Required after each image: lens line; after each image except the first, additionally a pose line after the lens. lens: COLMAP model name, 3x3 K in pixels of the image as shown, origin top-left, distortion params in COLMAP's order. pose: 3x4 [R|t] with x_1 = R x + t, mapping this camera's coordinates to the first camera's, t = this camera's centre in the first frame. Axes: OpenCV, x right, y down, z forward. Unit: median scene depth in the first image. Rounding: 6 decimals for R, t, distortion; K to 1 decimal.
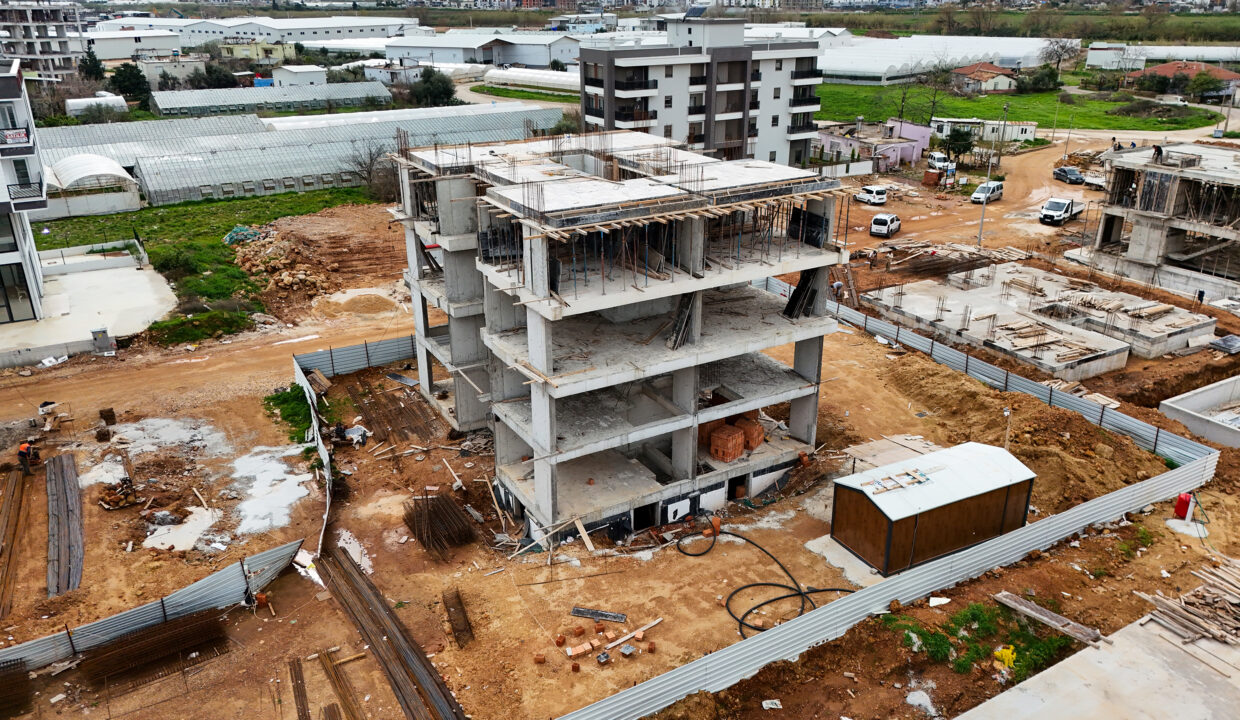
lens RADIAL K [[909.9, 0, 620.0], [0, 909.9, 360.0], [0, 0, 1]] dist [0.074396, -0.070749]
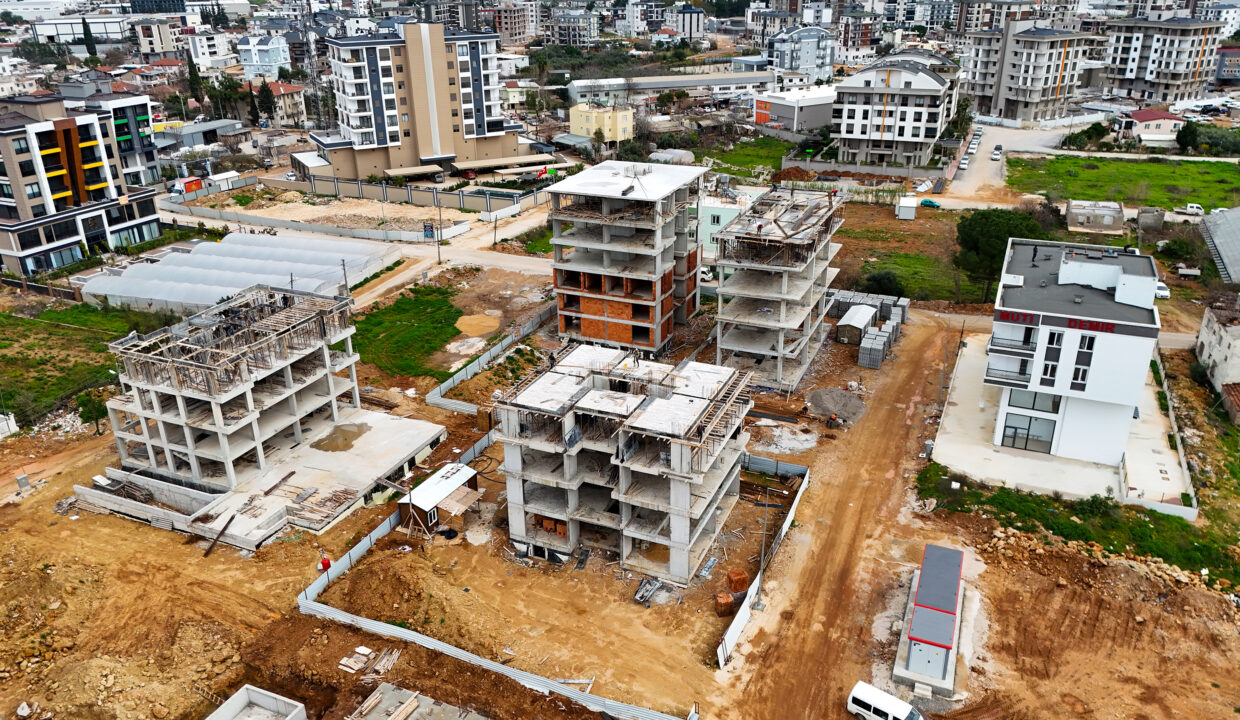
lens RADIAL K [[909.9, 0, 620.0], [0, 909.9, 360.0], [0, 0, 1]] dist [0.074396, -0.070749]
pose [[-0.809997, 0.248389, -0.531233, 0.800718], [-0.205121, 0.728647, 0.653452, -1.218954], [0.549391, 0.638261, -0.539252, 1.643711]]
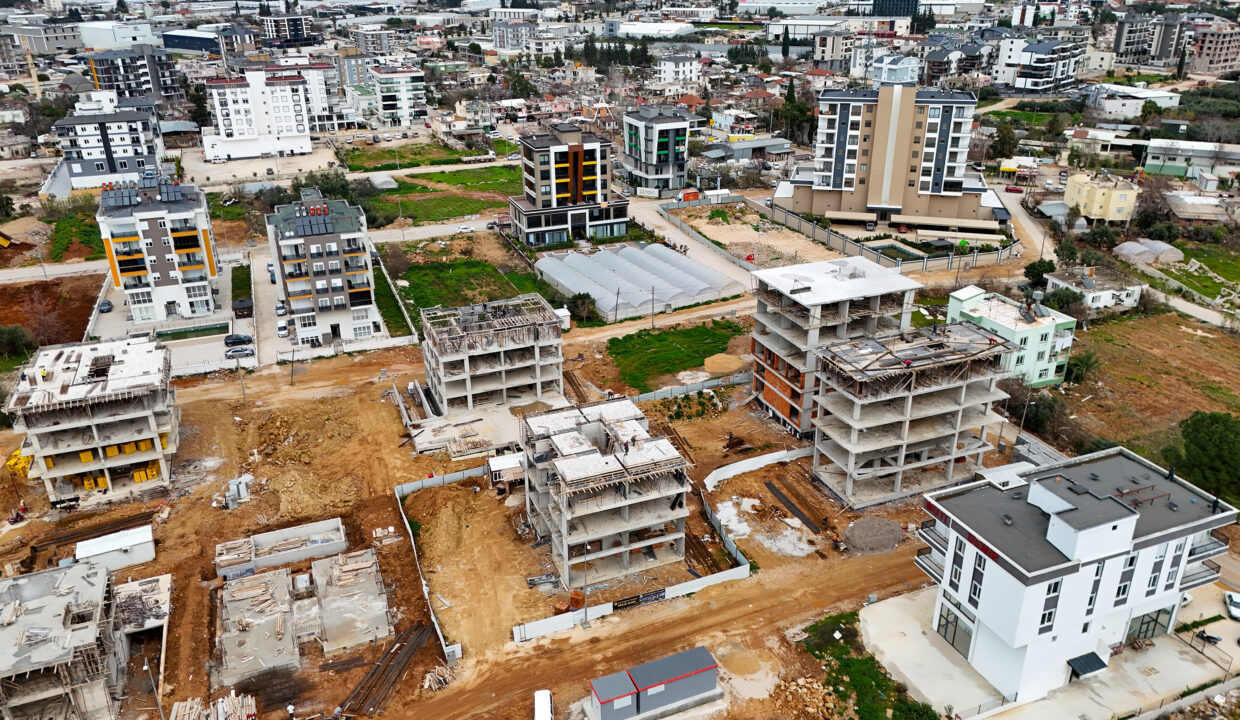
lens RADIAL K [[909.9, 0, 620.0], [0, 909.9, 360.0], [0, 0, 1]] dist [0.074396, -0.070749]
pose [[-0.989040, -0.048269, 0.139538, -0.344015], [0.067500, 0.692705, 0.718055, -1.791564], [-0.131318, 0.719604, -0.681854, 2.126934]]
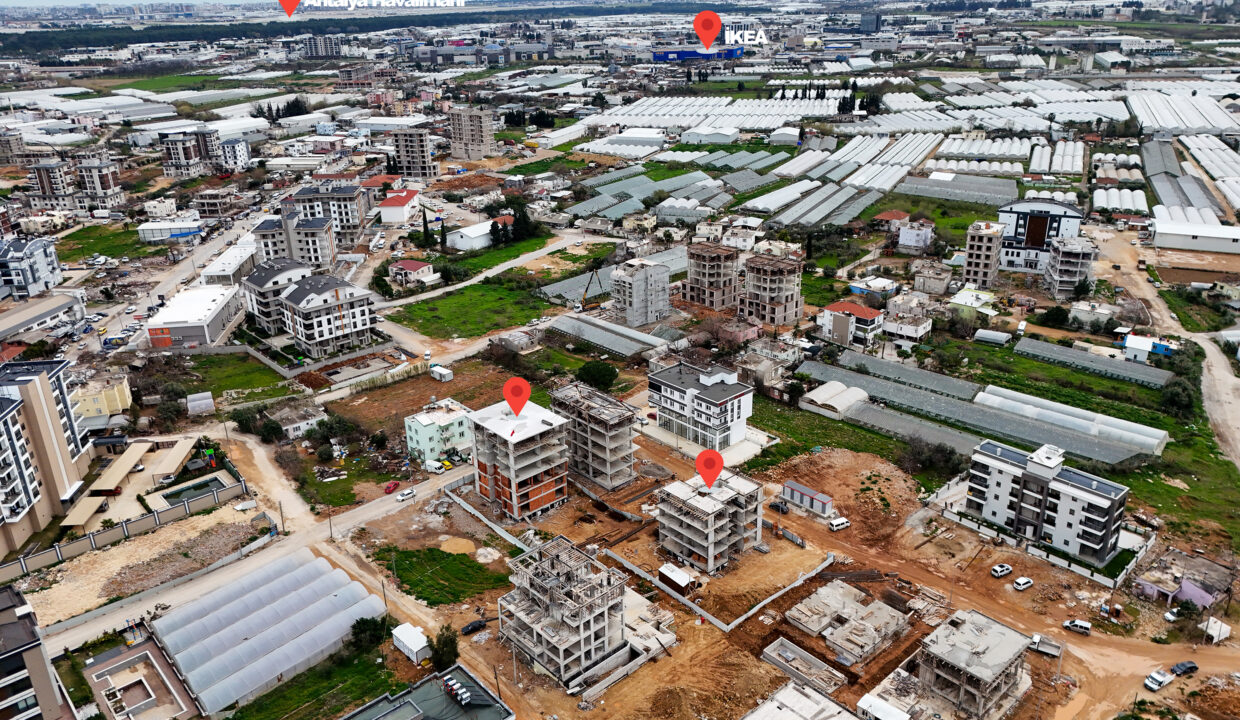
lens RADIAL K [[906.3, 0, 620.0], [0, 906.3, 360.0], [0, 0, 1]] dist [0.129882, -0.183239]
pose [[0.208859, 0.368969, -0.905671, 3.124579], [-0.348054, 0.893503, 0.283746, -1.593650], [0.913912, 0.255960, 0.315038, -0.823603]]
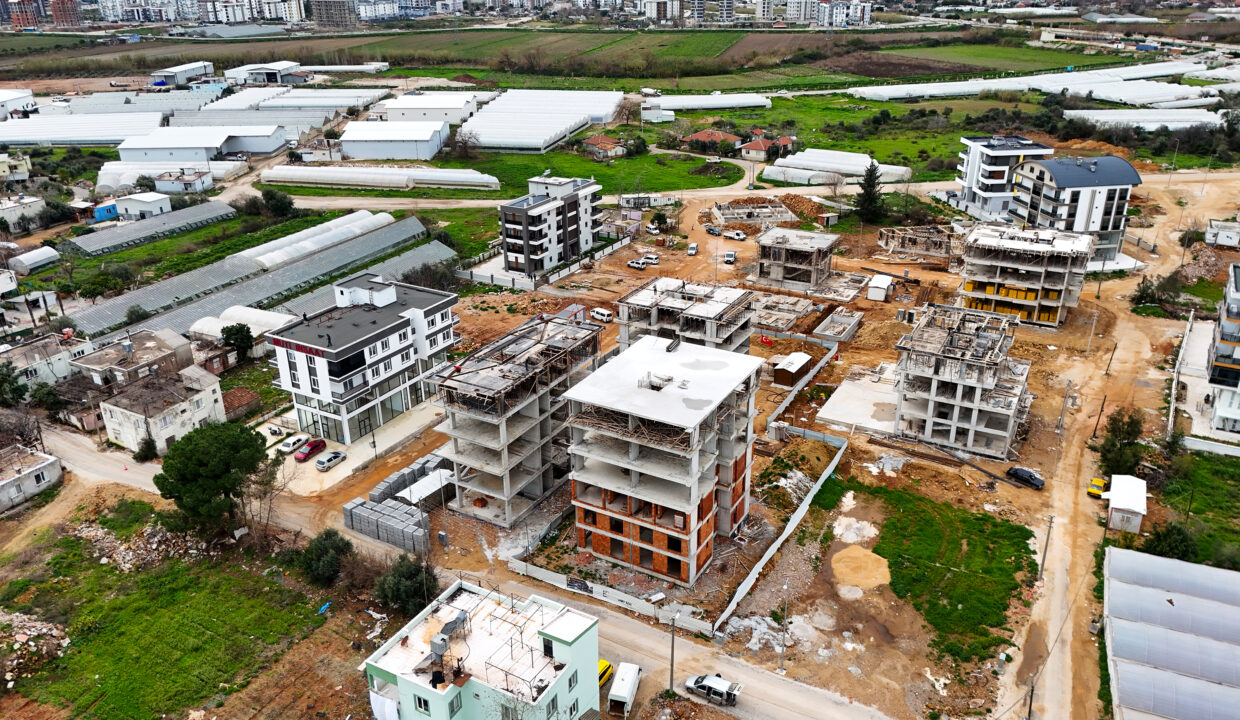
lens RADIAL K [[909.9, 0, 620.0], [0, 909.9, 360.0], [0, 0, 1]] dist [0.074396, -0.070749]
pose [[0.862736, -0.209290, 0.460309, -1.558399], [0.197722, 0.977472, 0.073849, -0.238243], [-0.465395, 0.027301, 0.884682, -1.585054]]
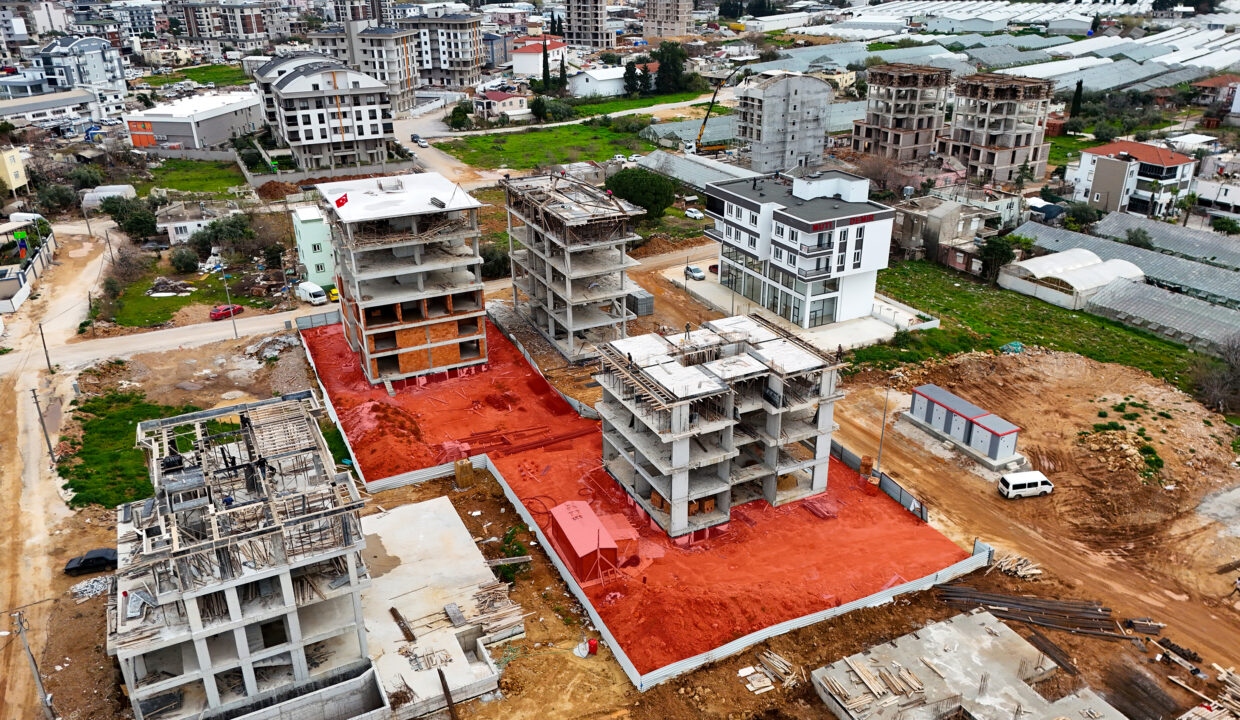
lens RADIAL K [[909.9, 0, 620.0], [0, 909.9, 360.0], [0, 0, 1]] dist [0.074396, -0.070749]
pose [[-0.070675, 0.409746, -0.909458, 1.507379], [-0.364527, 0.838068, 0.405910, -0.779381], [0.928507, 0.360210, 0.090133, 0.539232]]
